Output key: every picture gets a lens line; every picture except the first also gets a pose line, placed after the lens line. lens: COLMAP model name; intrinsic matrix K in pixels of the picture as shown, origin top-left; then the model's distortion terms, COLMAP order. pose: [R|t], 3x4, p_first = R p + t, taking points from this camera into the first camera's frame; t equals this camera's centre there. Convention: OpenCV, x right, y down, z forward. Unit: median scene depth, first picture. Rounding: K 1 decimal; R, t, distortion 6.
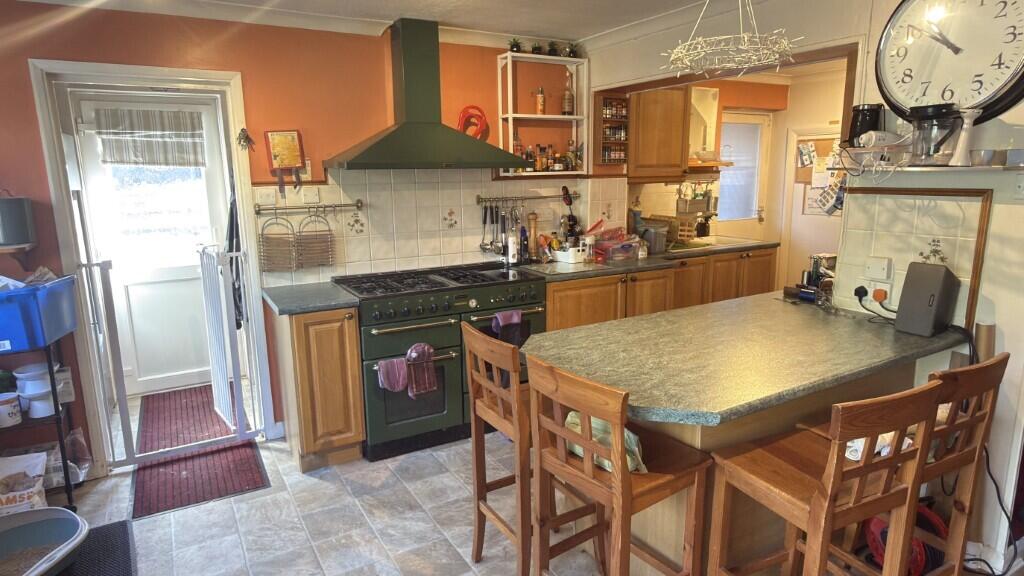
lens RADIAL K [[594.9, 0, 511.7], [0, 594.9, 289.6], [0, 0, 1]] dist [-0.003354, 0.000709]
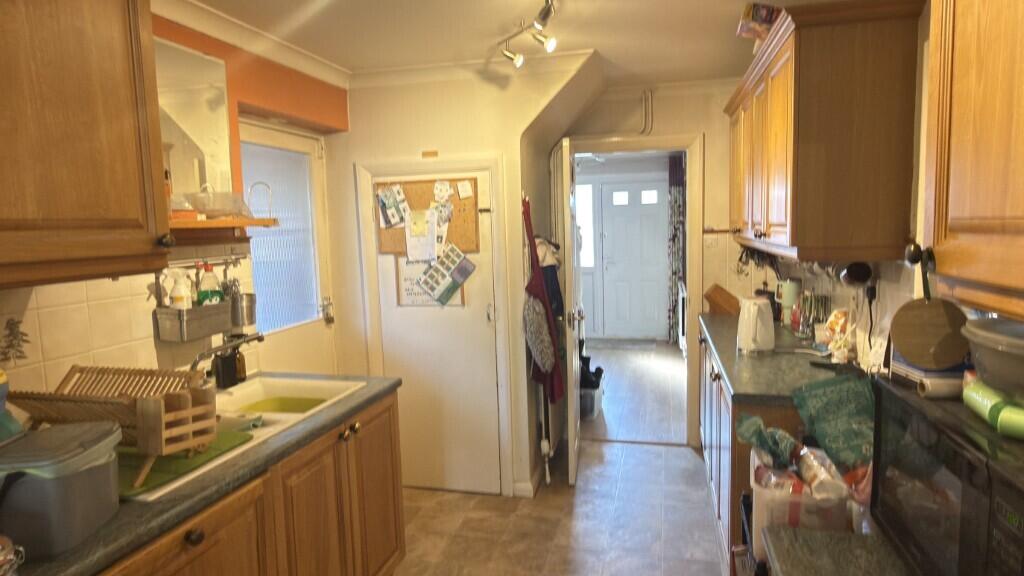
lens RADIAL K [[594.9, 0, 512.1], [0, 594.9, 287.3], [0, 0, 1]] dist [-0.003354, 0.000709]
pose [[0.704636, -0.083019, 0.704696, 0.163234], [0.162165, 0.985689, -0.046030, -0.106220], [-0.690790, 0.146711, 0.708015, 0.533305]]
